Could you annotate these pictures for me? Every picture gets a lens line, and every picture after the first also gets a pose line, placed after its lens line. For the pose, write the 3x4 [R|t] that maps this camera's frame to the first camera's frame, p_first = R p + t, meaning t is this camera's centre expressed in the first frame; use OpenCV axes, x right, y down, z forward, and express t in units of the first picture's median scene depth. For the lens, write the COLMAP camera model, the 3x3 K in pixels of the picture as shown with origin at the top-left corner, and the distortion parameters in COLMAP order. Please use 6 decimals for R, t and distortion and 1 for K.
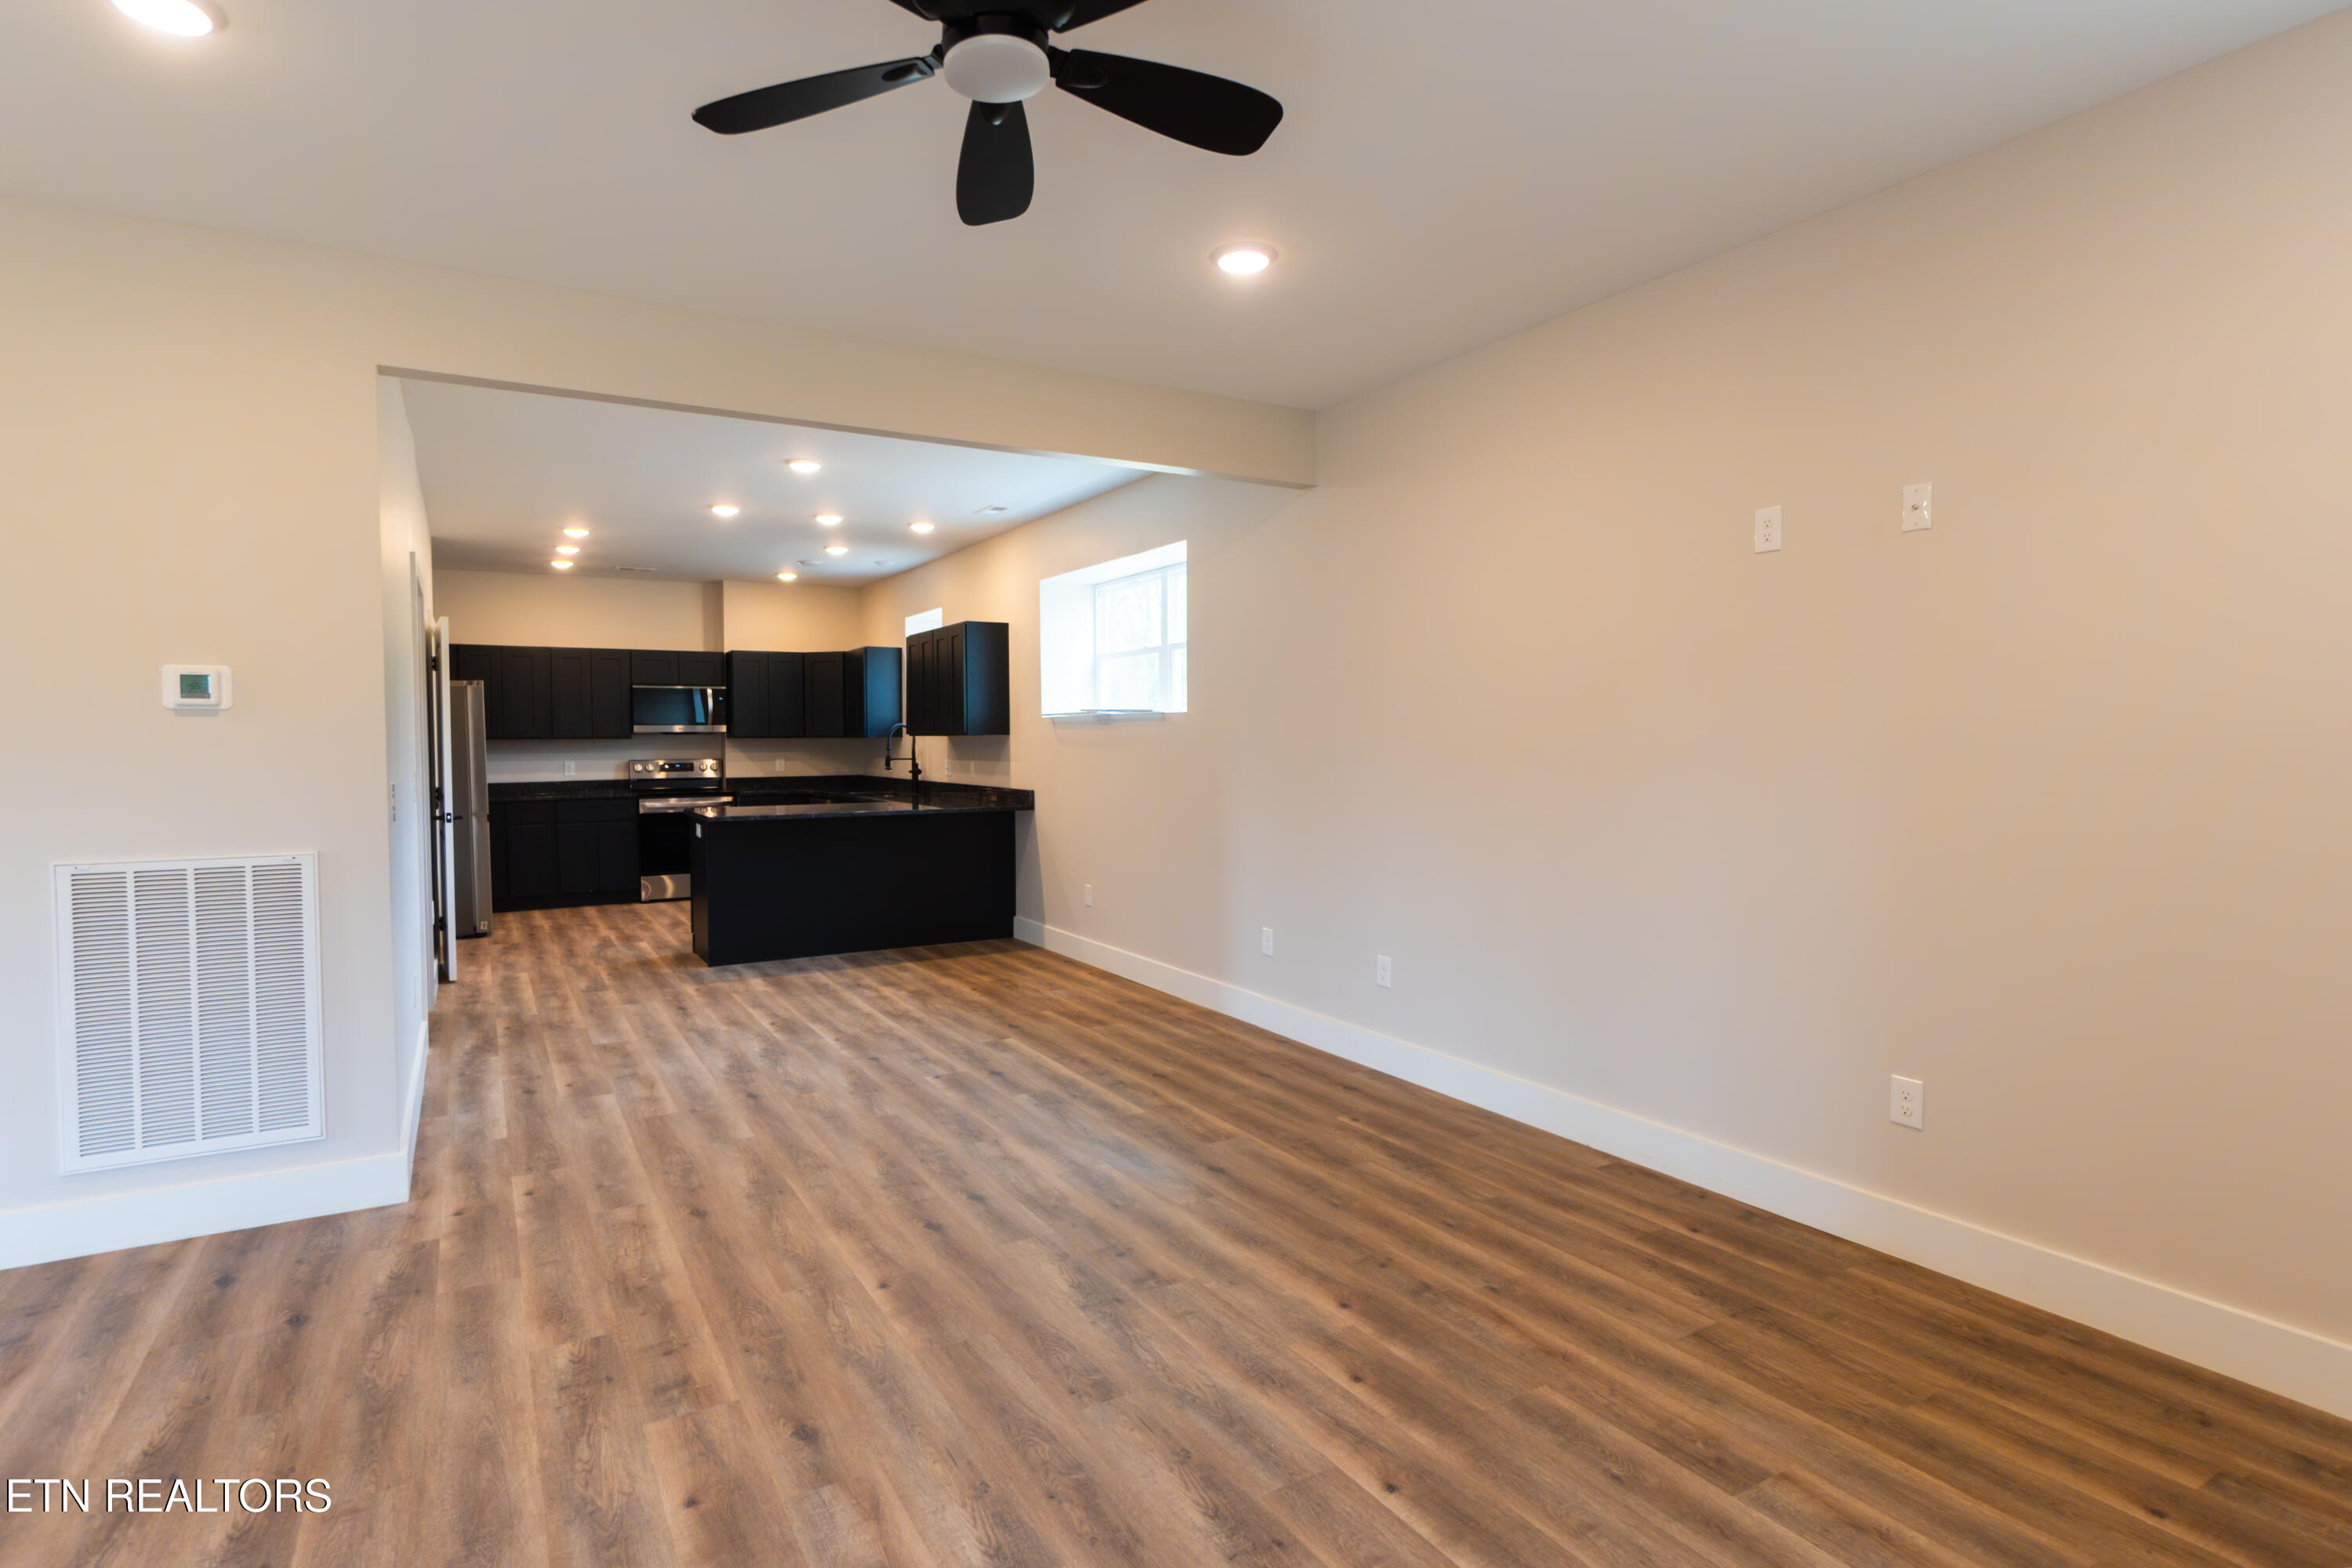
lens RADIAL K [[1208.6, 0, 1176.0], [0, 1208.6, 784.0], [0, 0, 1]] dist [-0.001924, -0.000159]
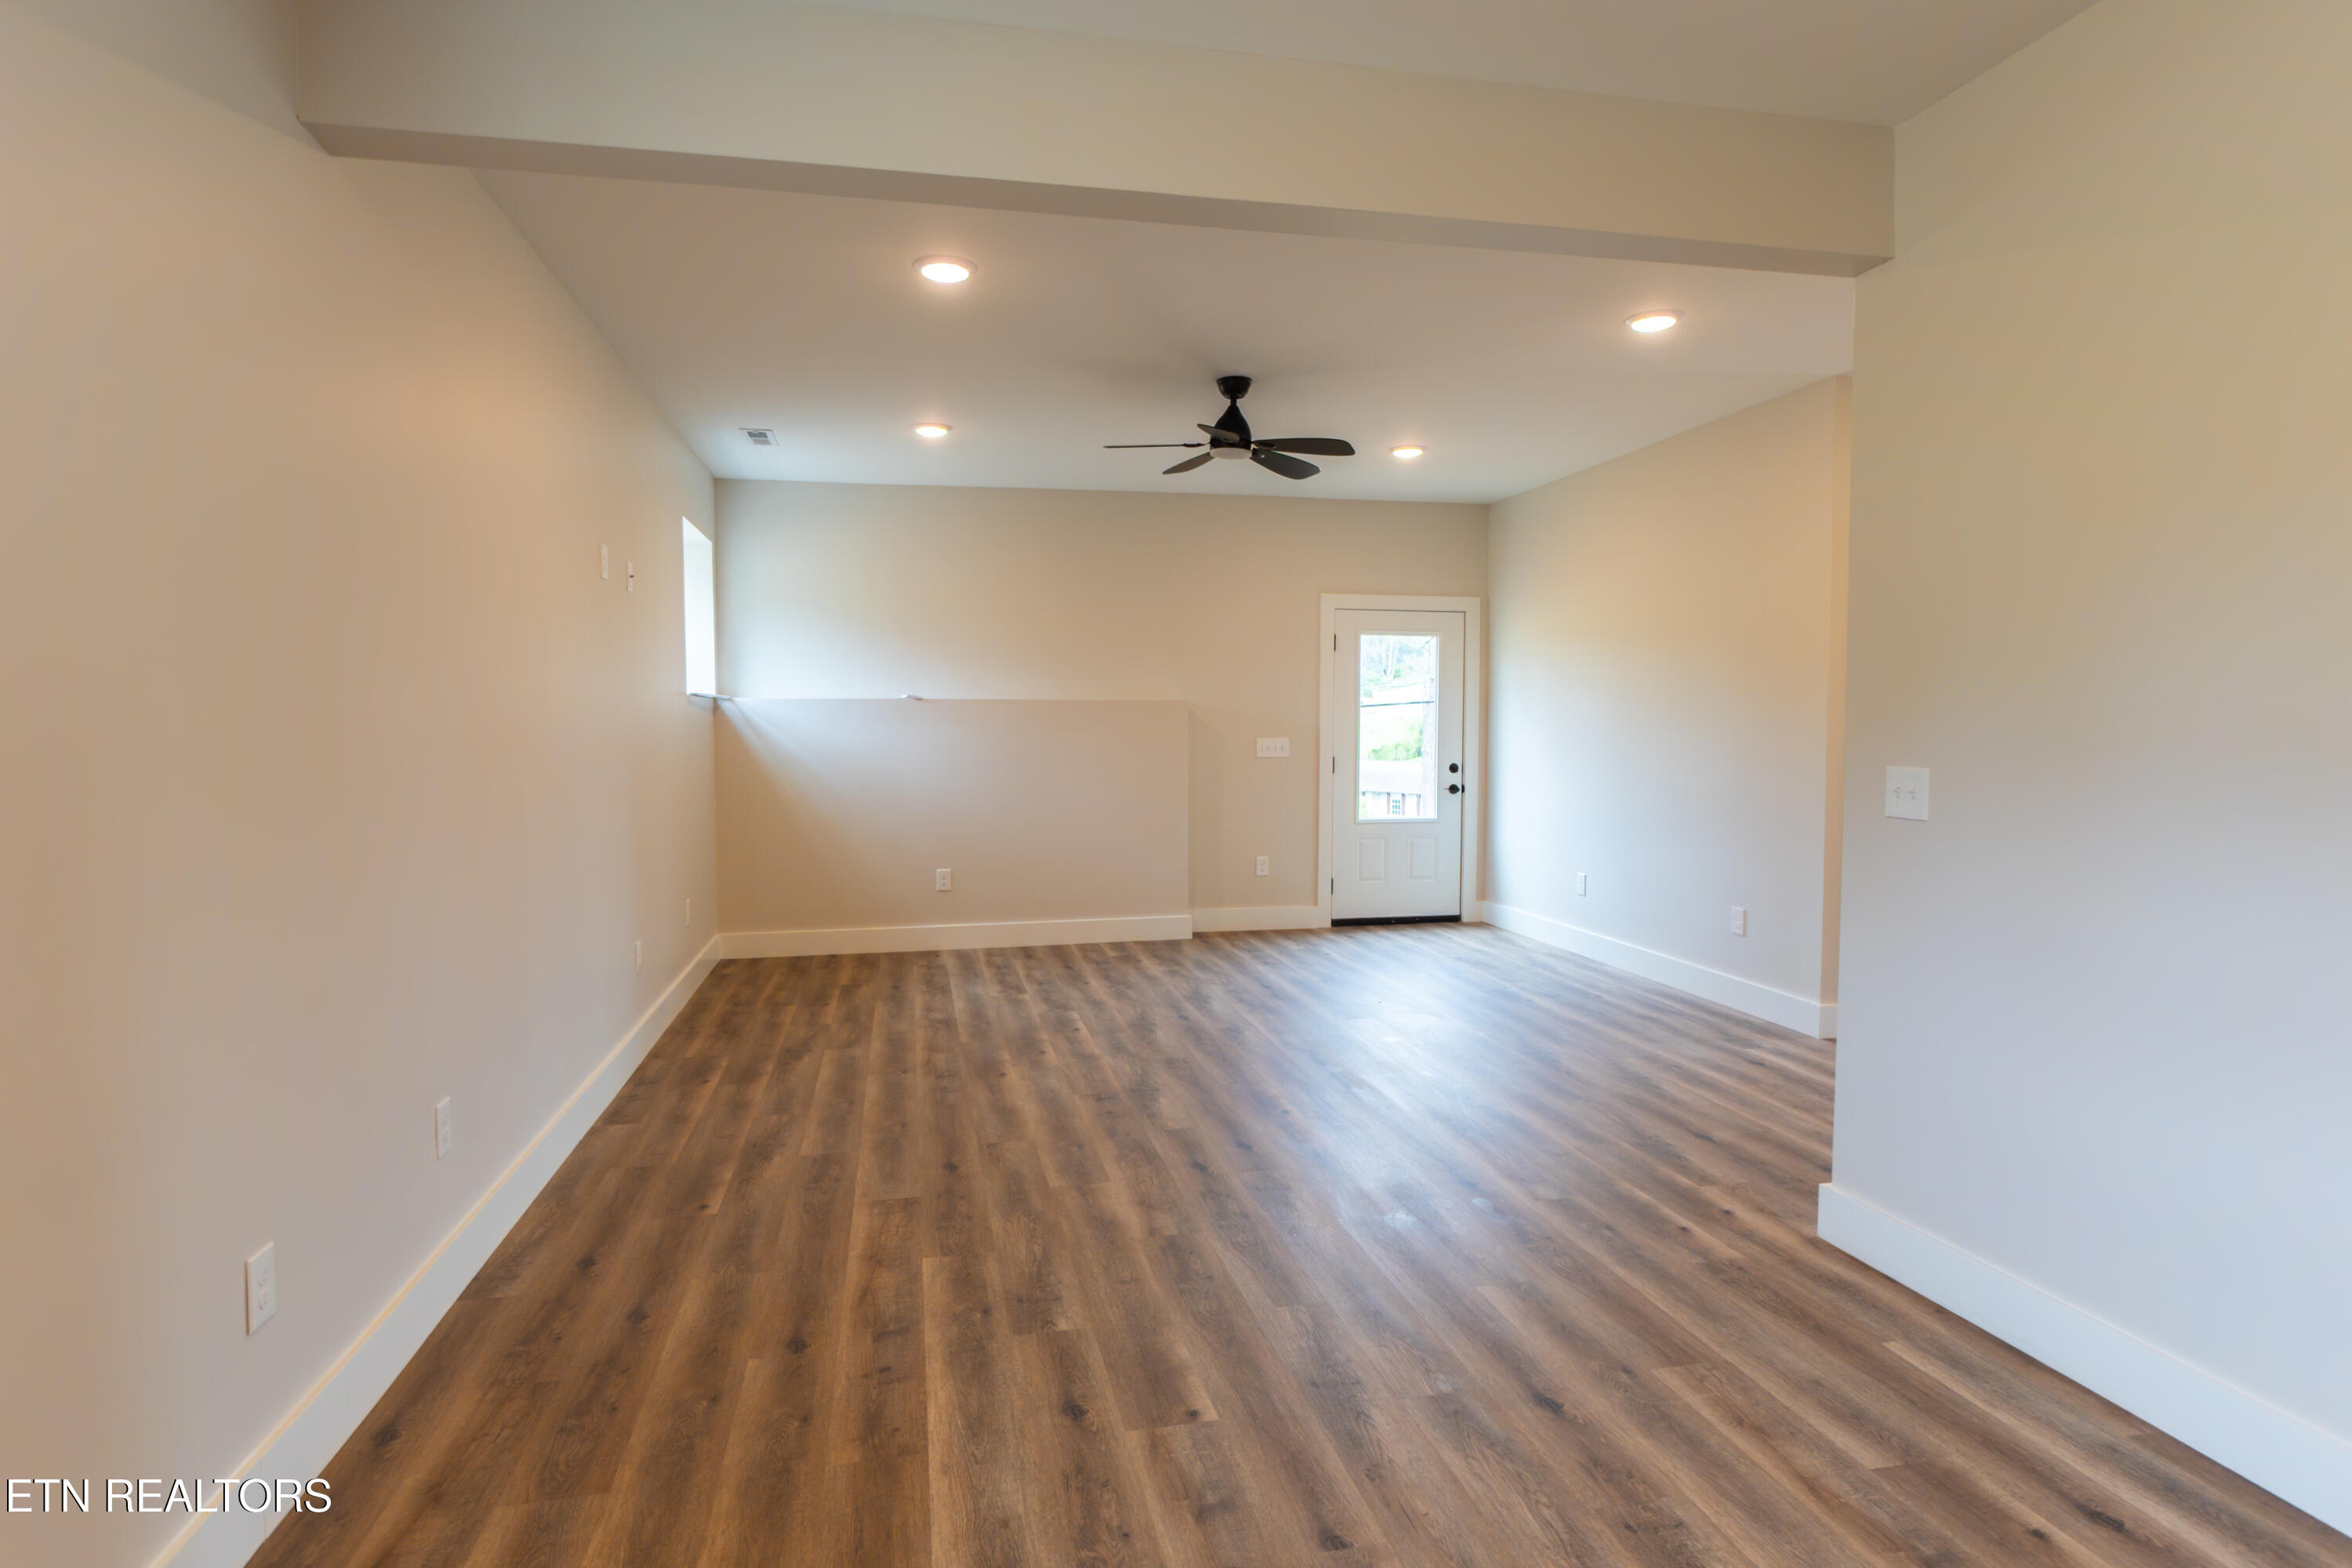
lens RADIAL K [[1208.6, 0, 1176.0], [0, 1208.6, 784.0], [0, 0, 1]] dist [-0.001924, -0.000159]
pose [[-0.951871, -0.008362, 0.306384, -0.435406], [0.019369, 0.995989, 0.087359, -0.066026], [-0.305886, 0.089088, -0.947891, 1.856495]]
